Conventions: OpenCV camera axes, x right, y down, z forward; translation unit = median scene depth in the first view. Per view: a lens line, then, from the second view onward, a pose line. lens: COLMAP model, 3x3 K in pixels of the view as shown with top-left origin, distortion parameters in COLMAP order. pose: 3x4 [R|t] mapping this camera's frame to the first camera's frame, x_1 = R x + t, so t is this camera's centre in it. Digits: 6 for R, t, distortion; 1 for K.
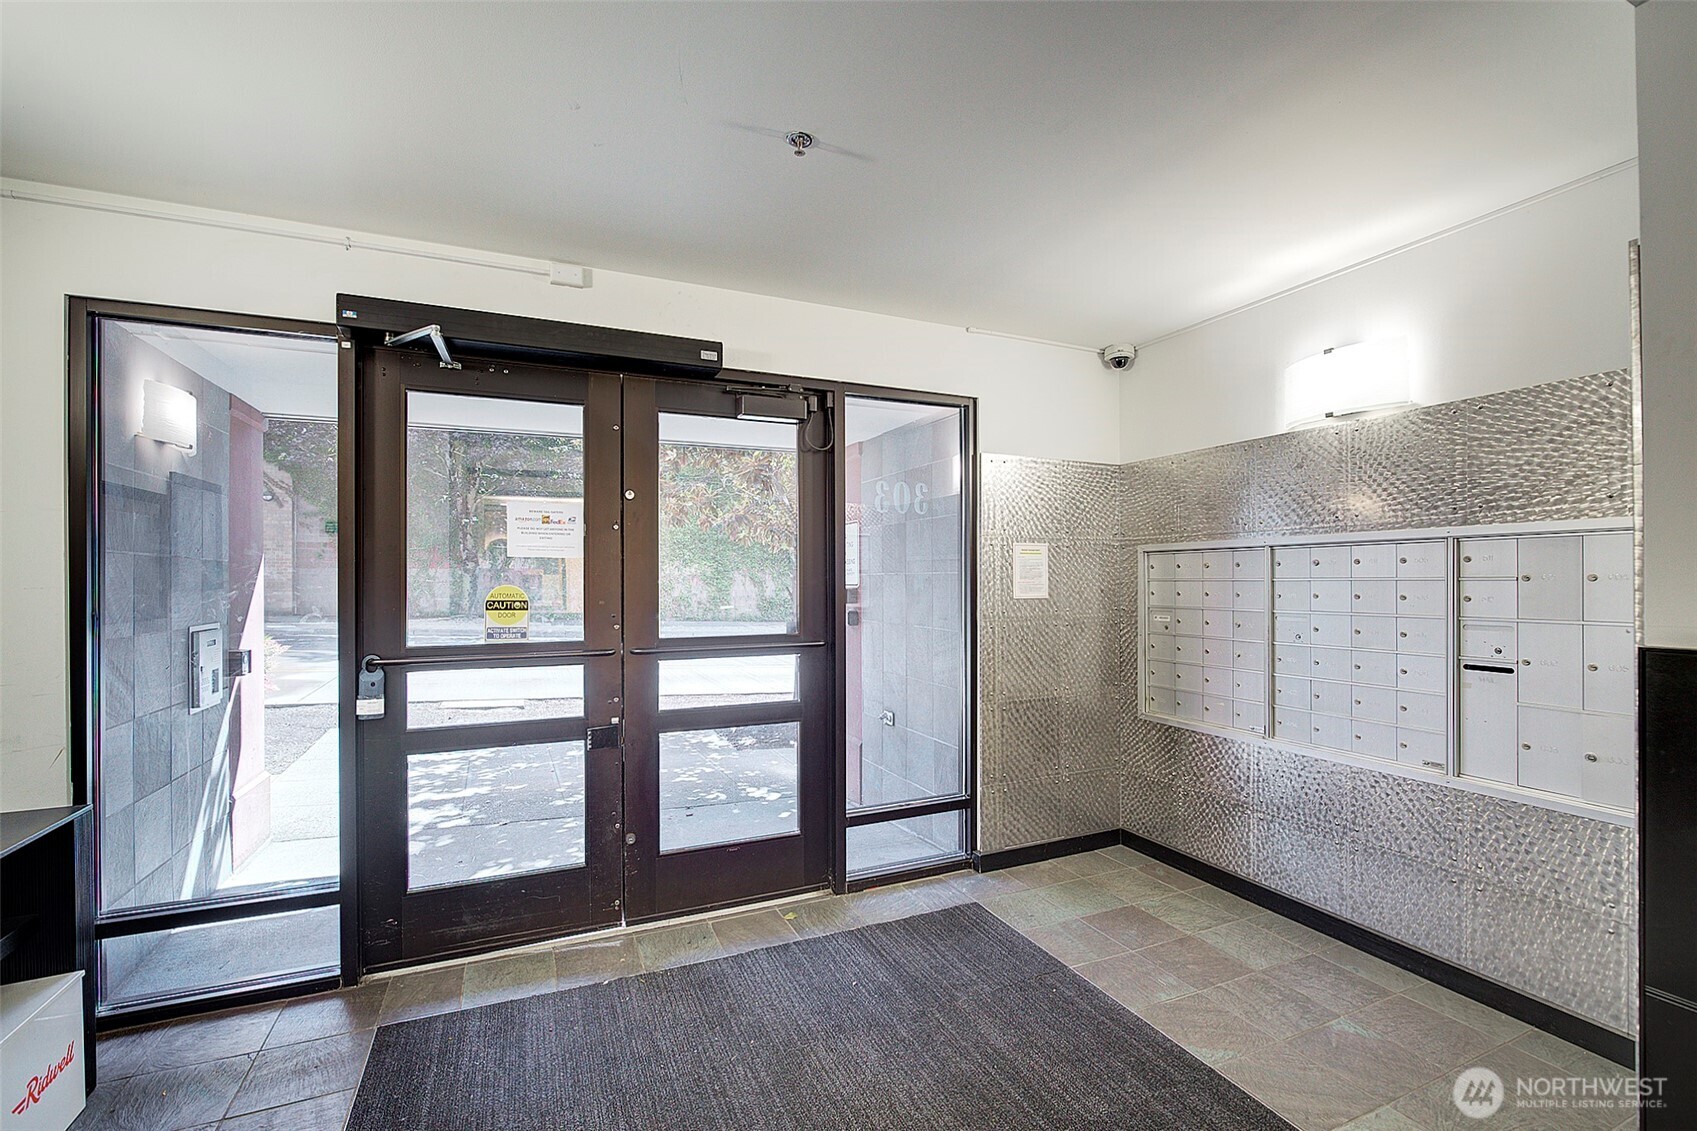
lens RADIAL K [[748.5, 0, 841.8], [0, 748.5, 559.4], [0, 0, 1]] dist [-0.008392, -0.000054]
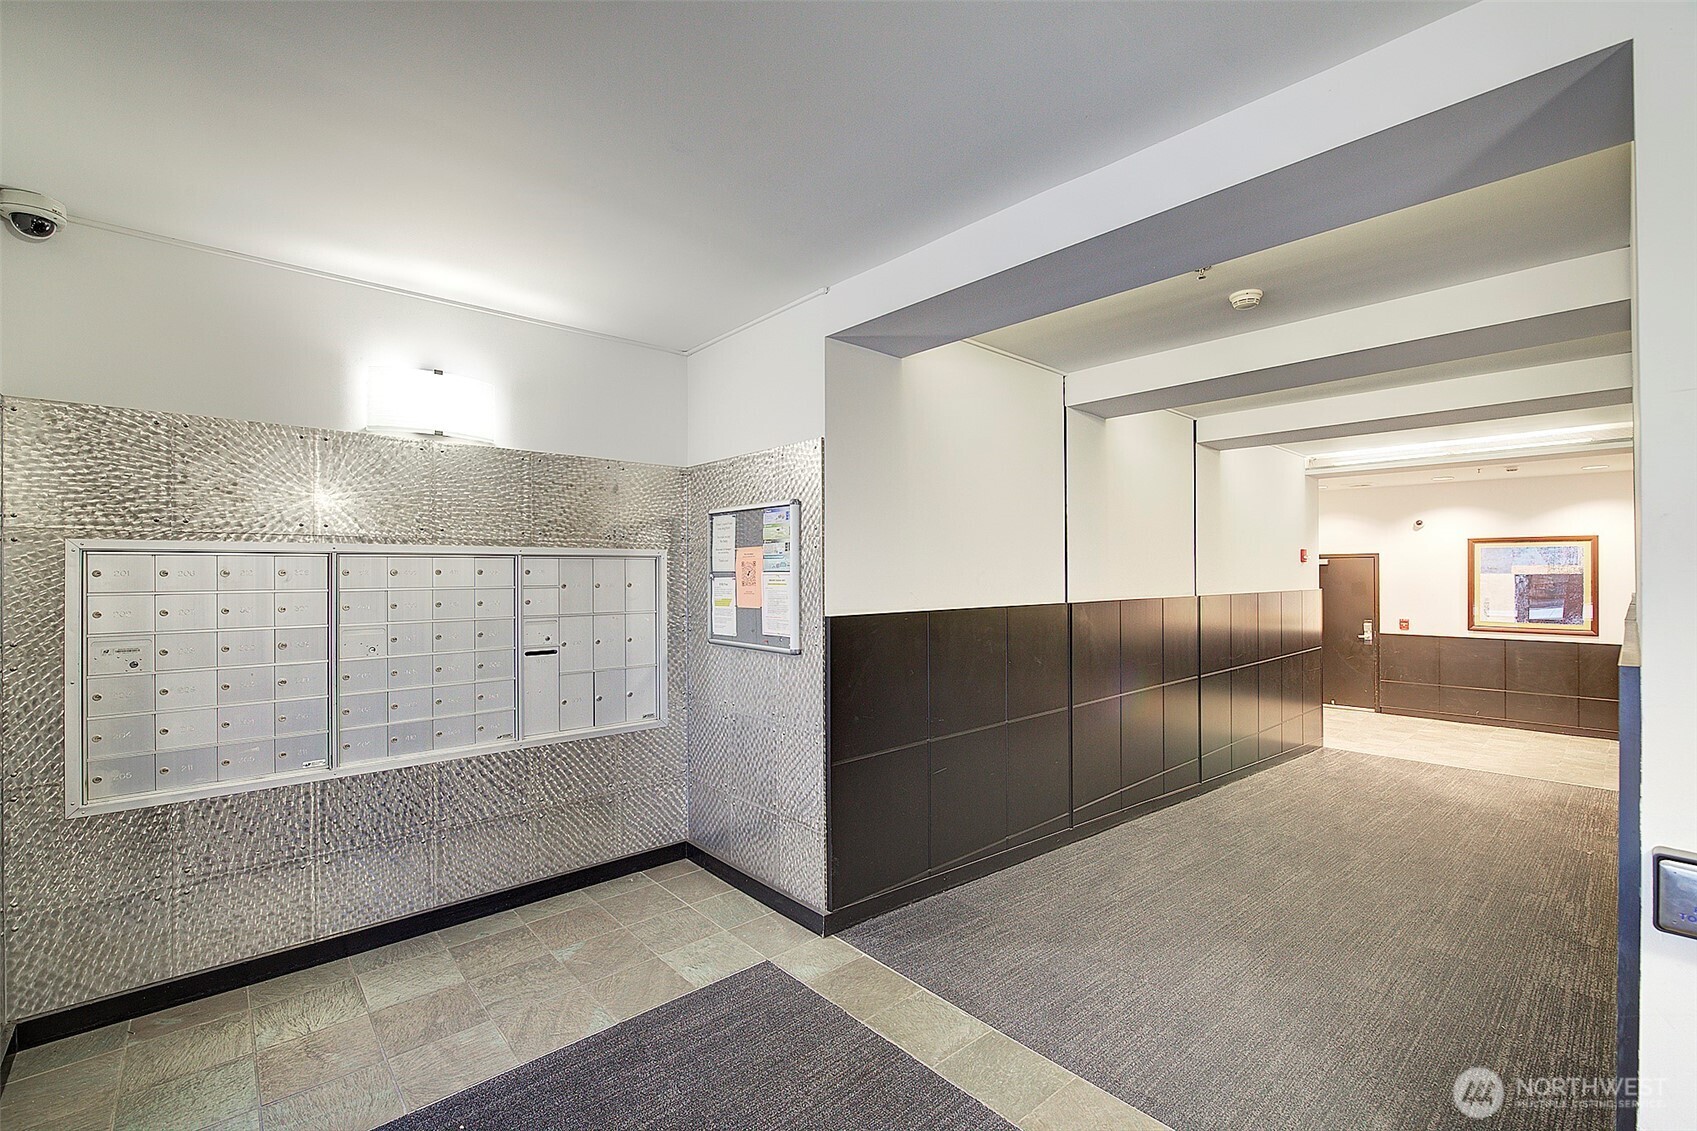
lens RADIAL K [[748.5, 0, 841.8], [0, 748.5, 559.4], [0, 0, 1]] dist [-0.008392, -0.000054]
pose [[-0.330199, 0.017223, 0.943754, -0.573805], [-0.022482, 0.999406, -0.026105, -0.000933], [-0.943644, -0.029837, -0.329616, 0.882543]]
